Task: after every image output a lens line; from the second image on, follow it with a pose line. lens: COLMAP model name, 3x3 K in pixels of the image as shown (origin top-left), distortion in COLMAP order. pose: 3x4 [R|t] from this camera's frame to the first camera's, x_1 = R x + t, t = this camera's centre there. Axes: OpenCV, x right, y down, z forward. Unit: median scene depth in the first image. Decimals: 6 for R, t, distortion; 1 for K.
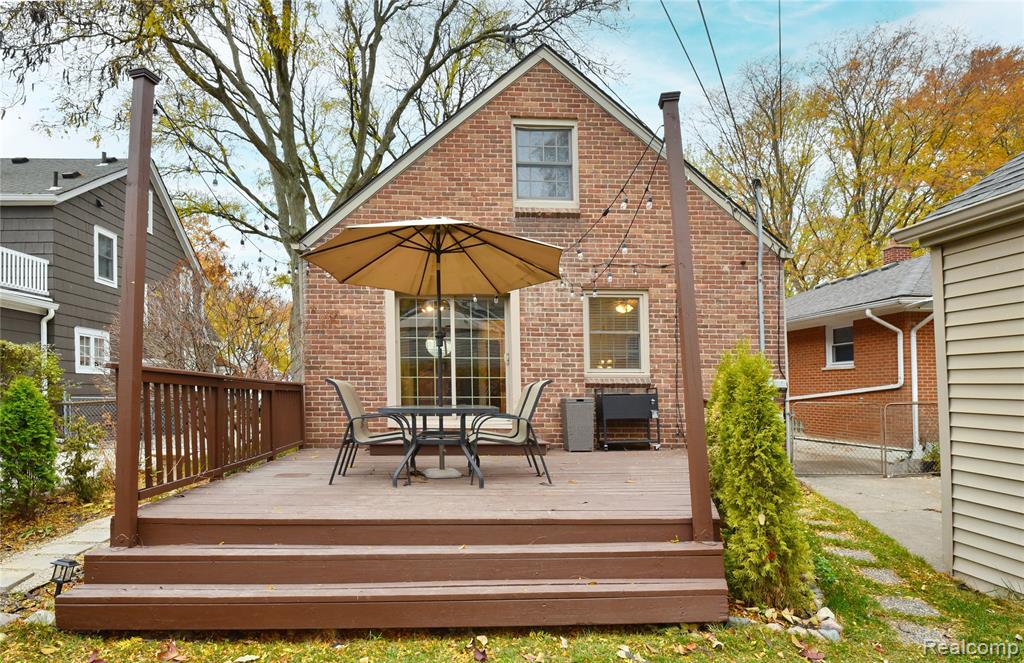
lens RADIAL K [[471.2, 0, 511.8], [0, 471.2, 384.0], [0, 0, 1]] dist [-0.016166, -0.000476]
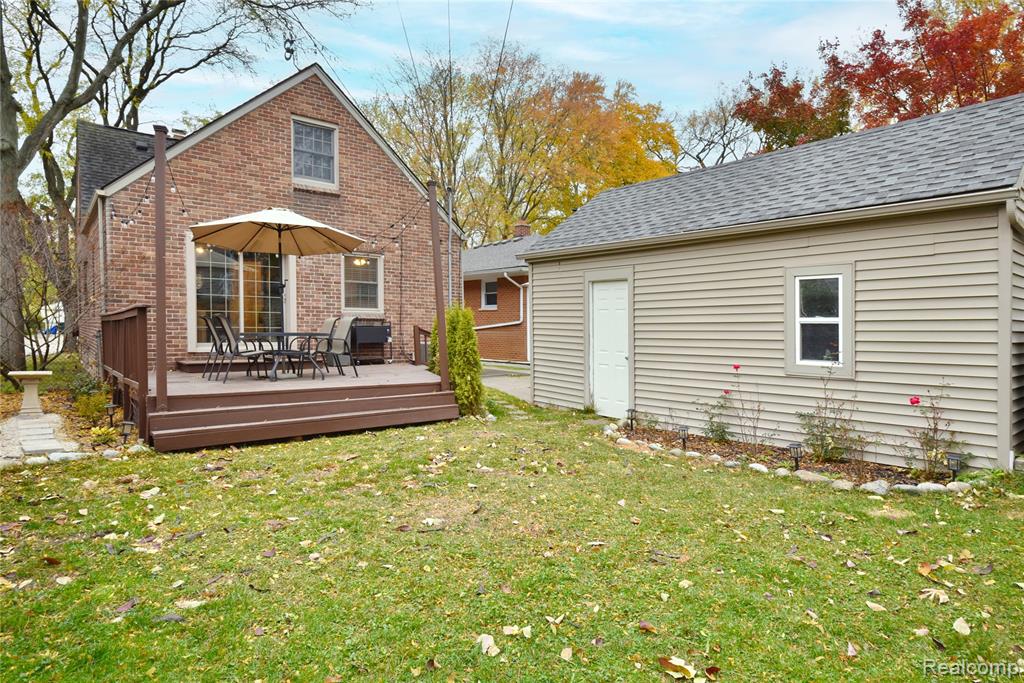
lens RADIAL K [[570.6, 0, 512.0], [0, 570.6, 341.5], [0, 0, 1]] dist [-0.000870, -0.000243]
pose [[0.785225, -0.010460, 0.619122, -0.503404], [-0.017603, 0.999076, 0.039206, -0.006883], [-0.618960, -0.041684, 0.784315, -0.648611]]
